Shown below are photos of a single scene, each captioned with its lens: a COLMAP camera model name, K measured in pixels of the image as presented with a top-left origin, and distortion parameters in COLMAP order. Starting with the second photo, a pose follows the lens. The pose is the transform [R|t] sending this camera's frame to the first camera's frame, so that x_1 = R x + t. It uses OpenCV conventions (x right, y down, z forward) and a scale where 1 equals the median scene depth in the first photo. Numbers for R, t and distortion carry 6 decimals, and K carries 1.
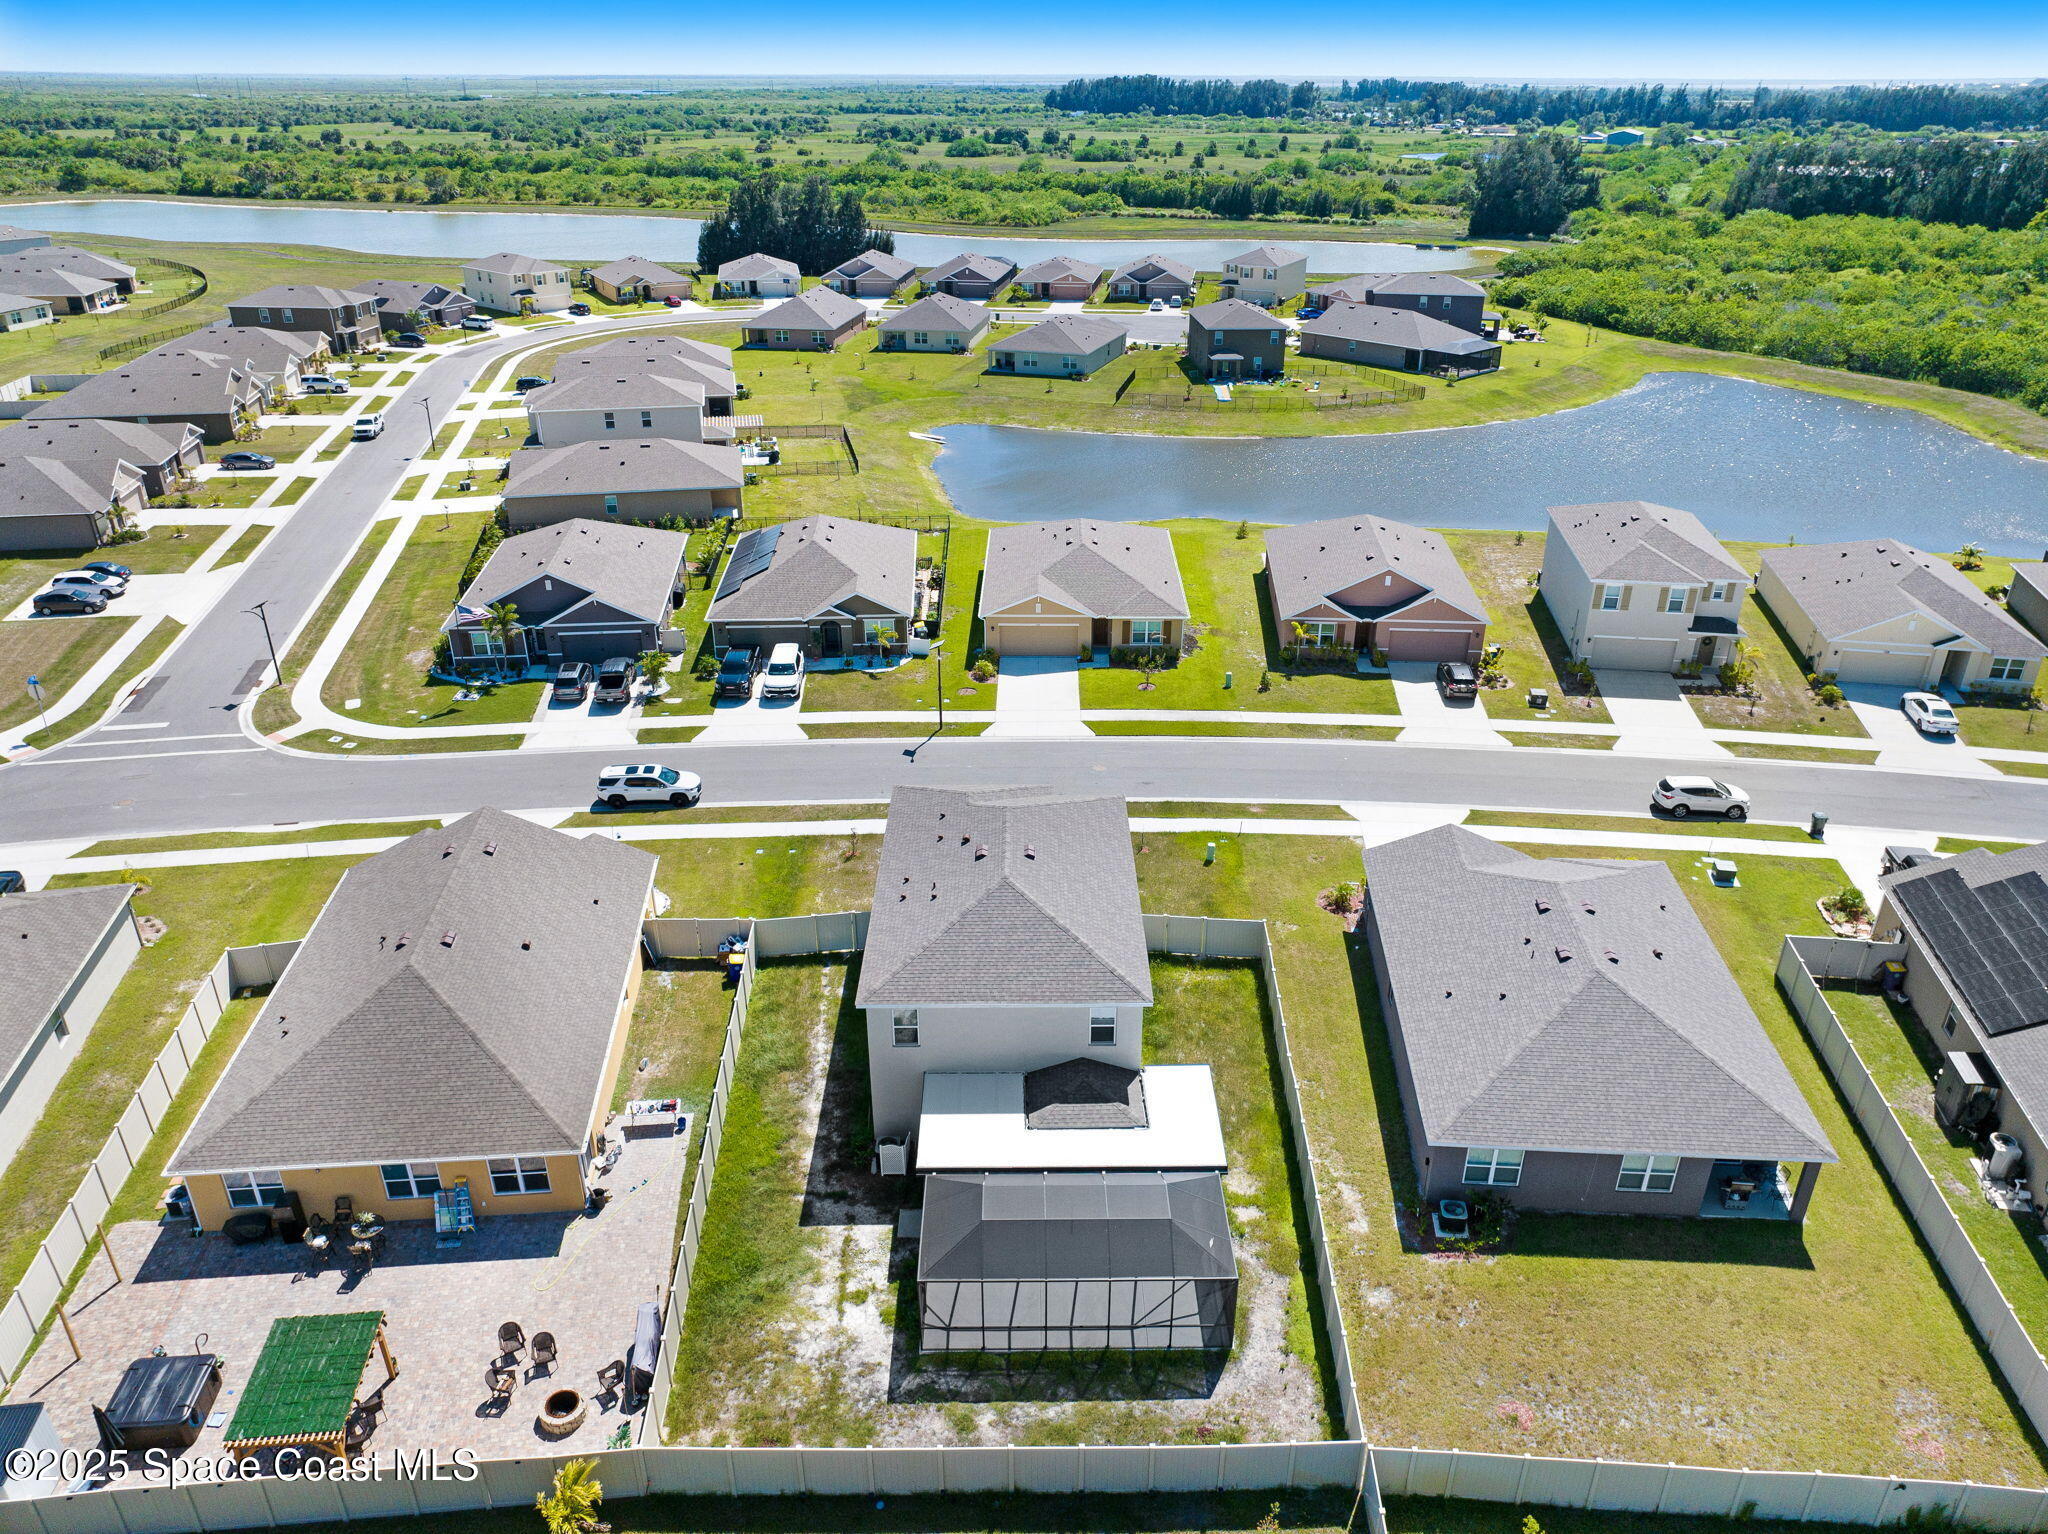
lens RADIAL K [[1438.8, 0, 1035.7], [0, 1438.8, 768.0], [0, 0, 1]] dist [-0.052717, 0.016420]
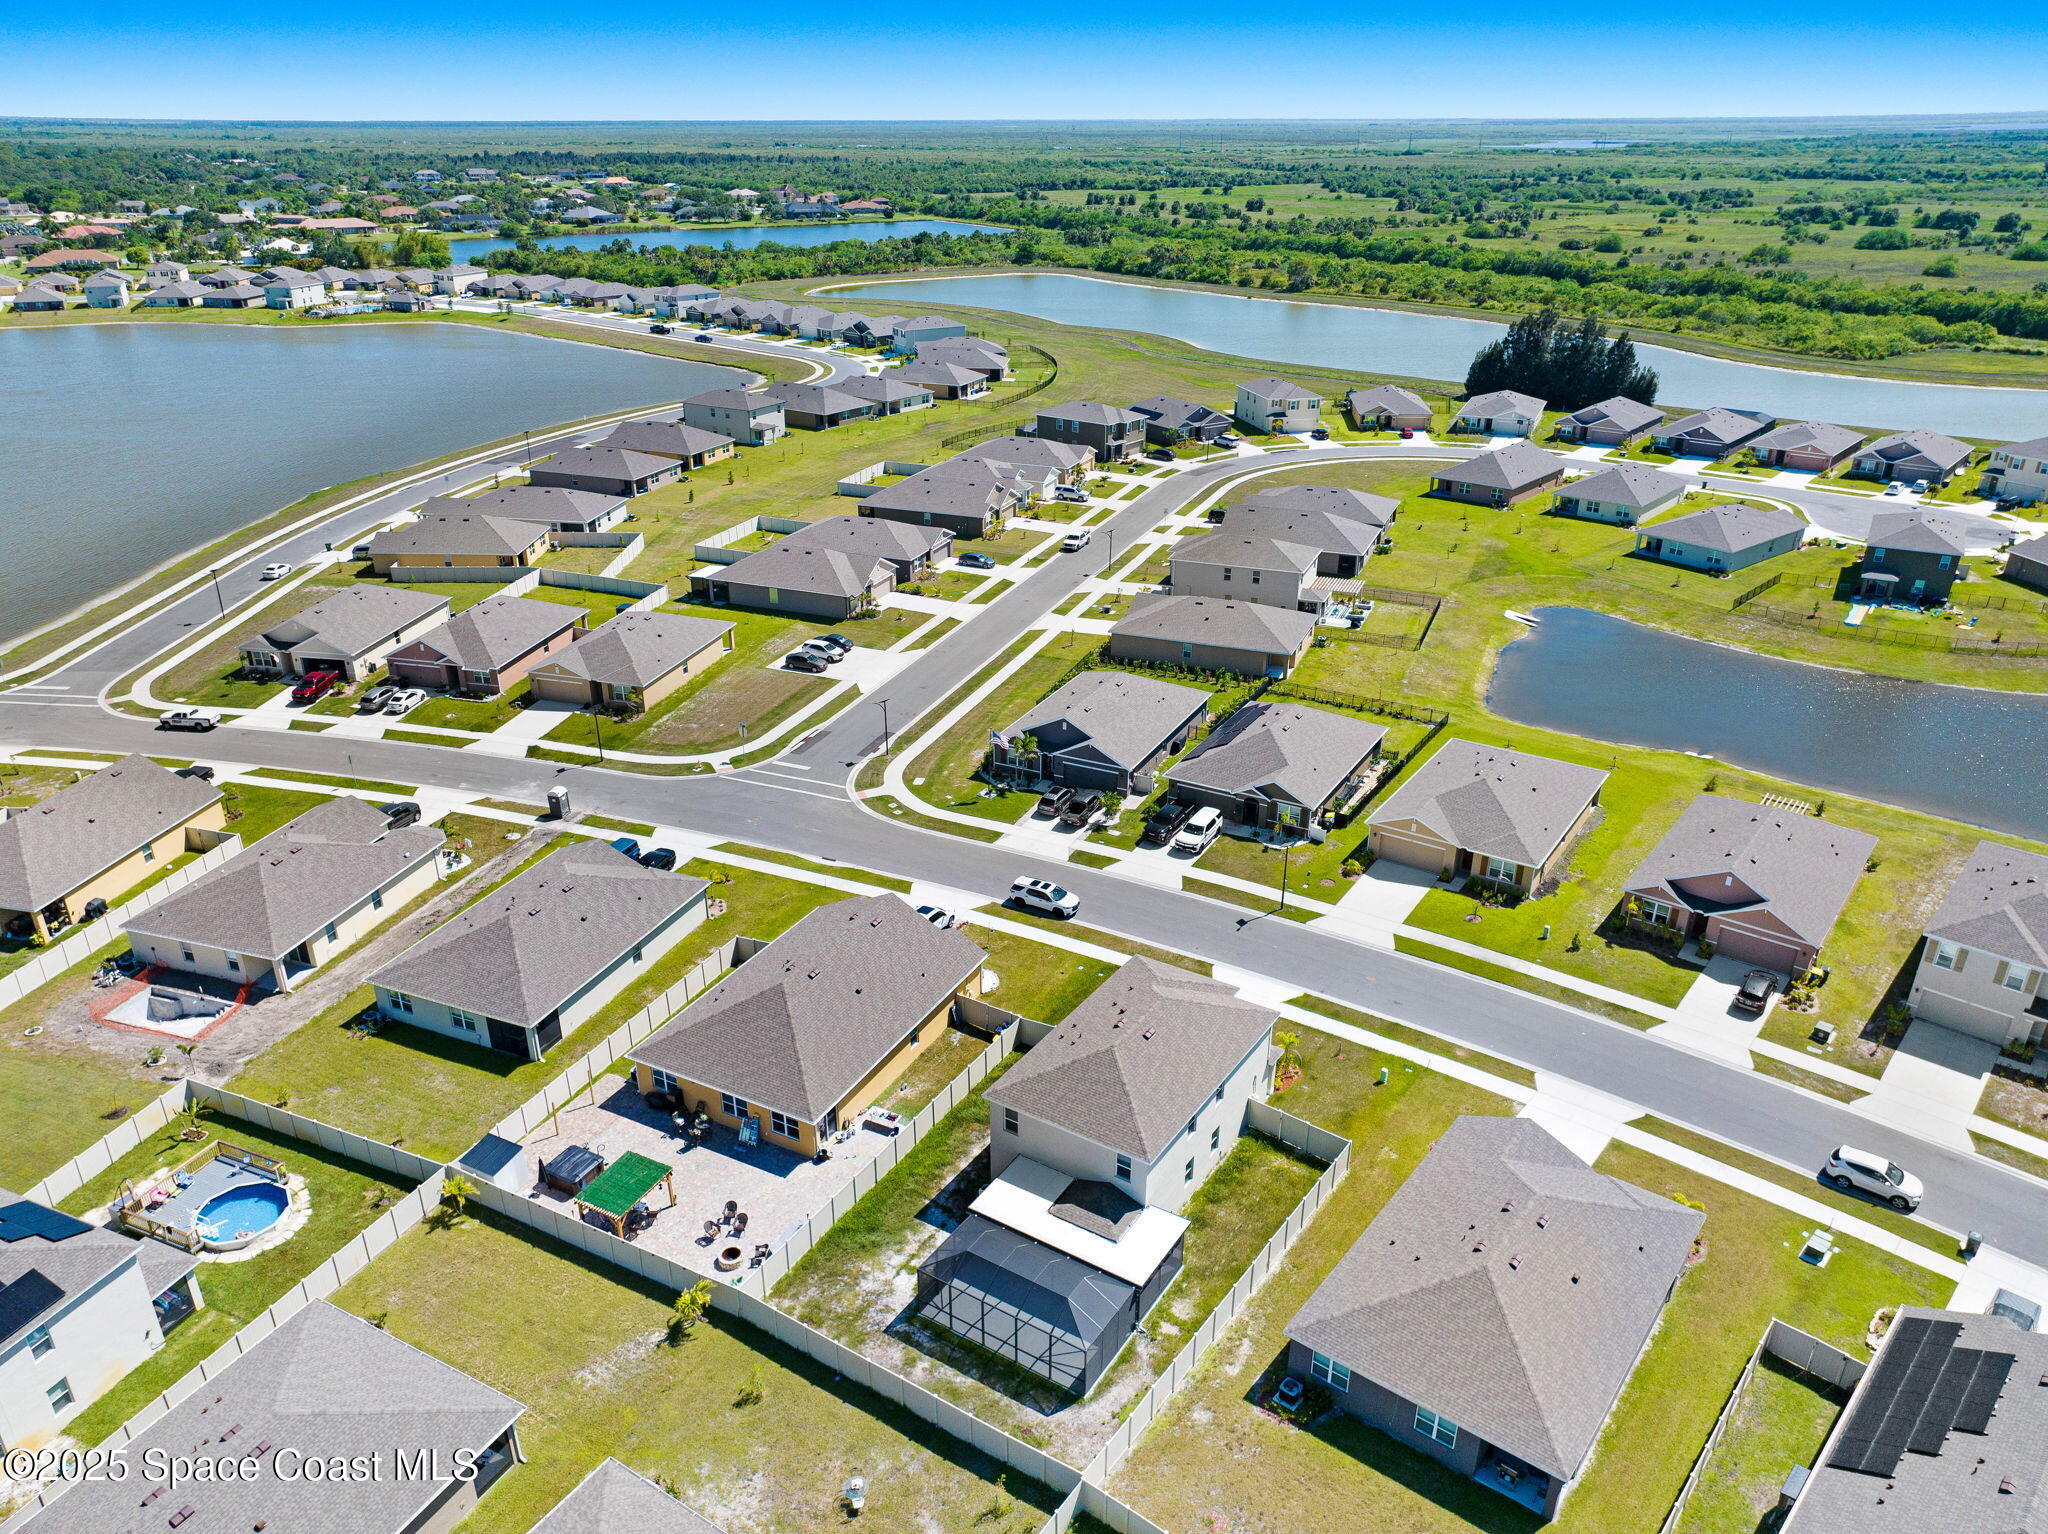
lens RADIAL K [[1438.8, 0, 1035.7], [0, 1438.8, 768.0], [0, 0, 1]] dist [-0.052717, 0.016420]
pose [[0.826420, 0.217472, -0.519361, 0.363073], [-0.230355, 0.972261, 0.040568, -0.141552], [0.513777, 0.086111, 0.853591, -0.178618]]
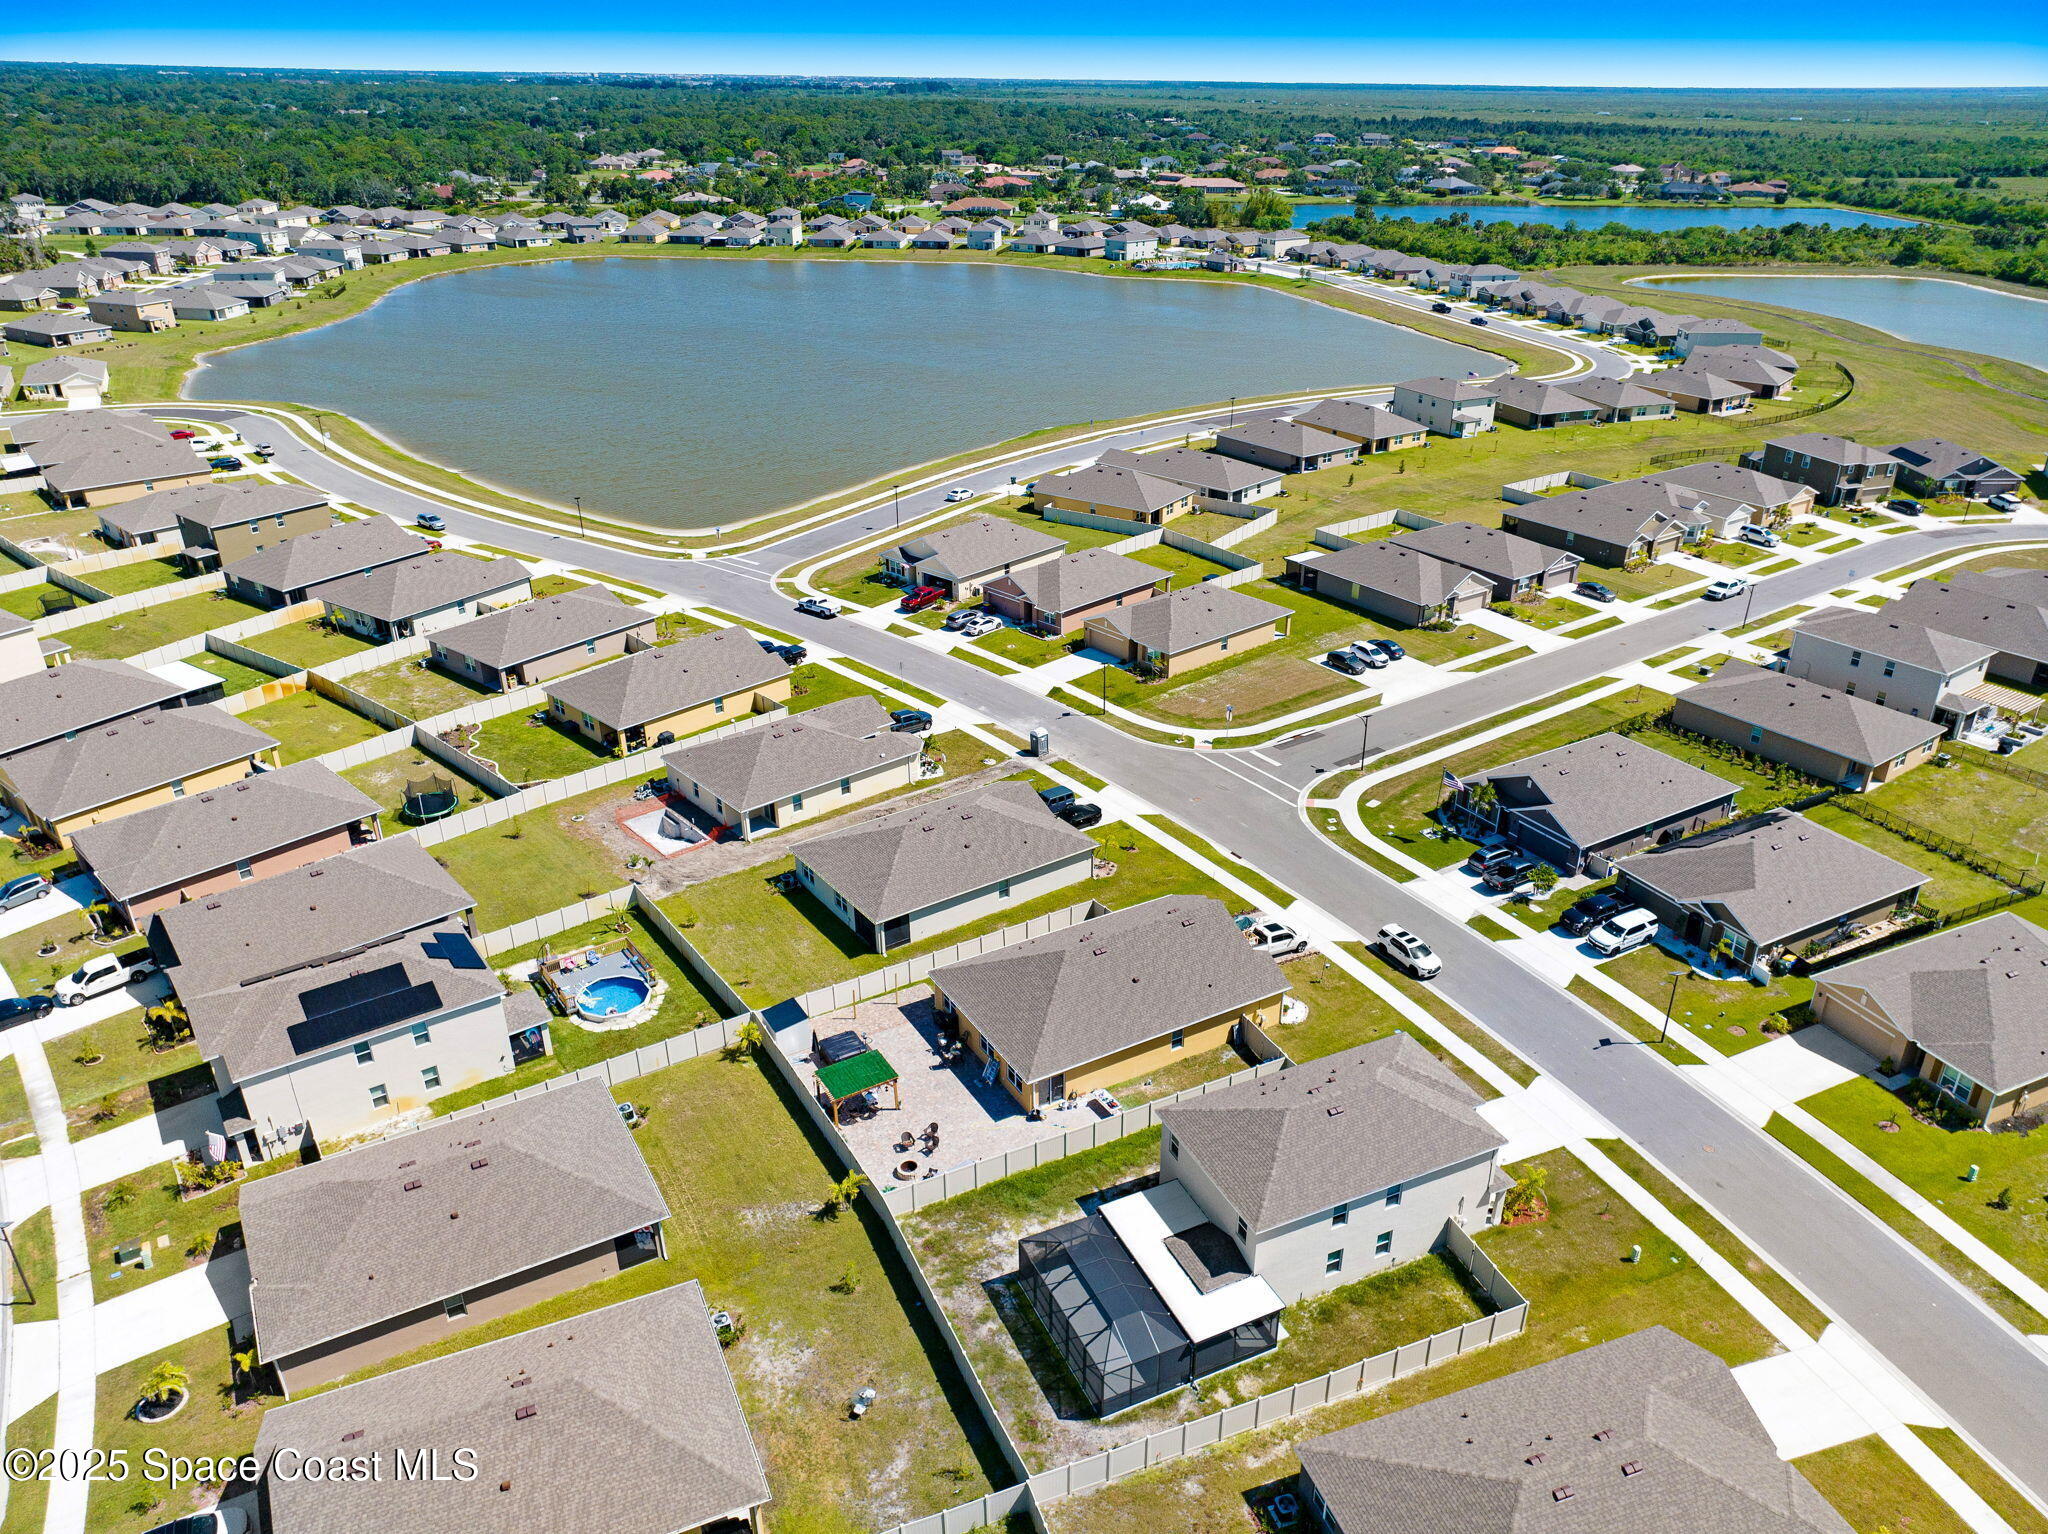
lens RADIAL K [[1438.8, 0, 1035.7], [0, 1438.8, 768.0], [0, 0, 1]] dist [-0.052717, 0.016420]
pose [[0.379480, 0.379685, -0.843703, 0.562156], [-0.384904, 0.894041, 0.229216, -0.266638], [0.841335, 0.237761, 0.485412, 0.023533]]
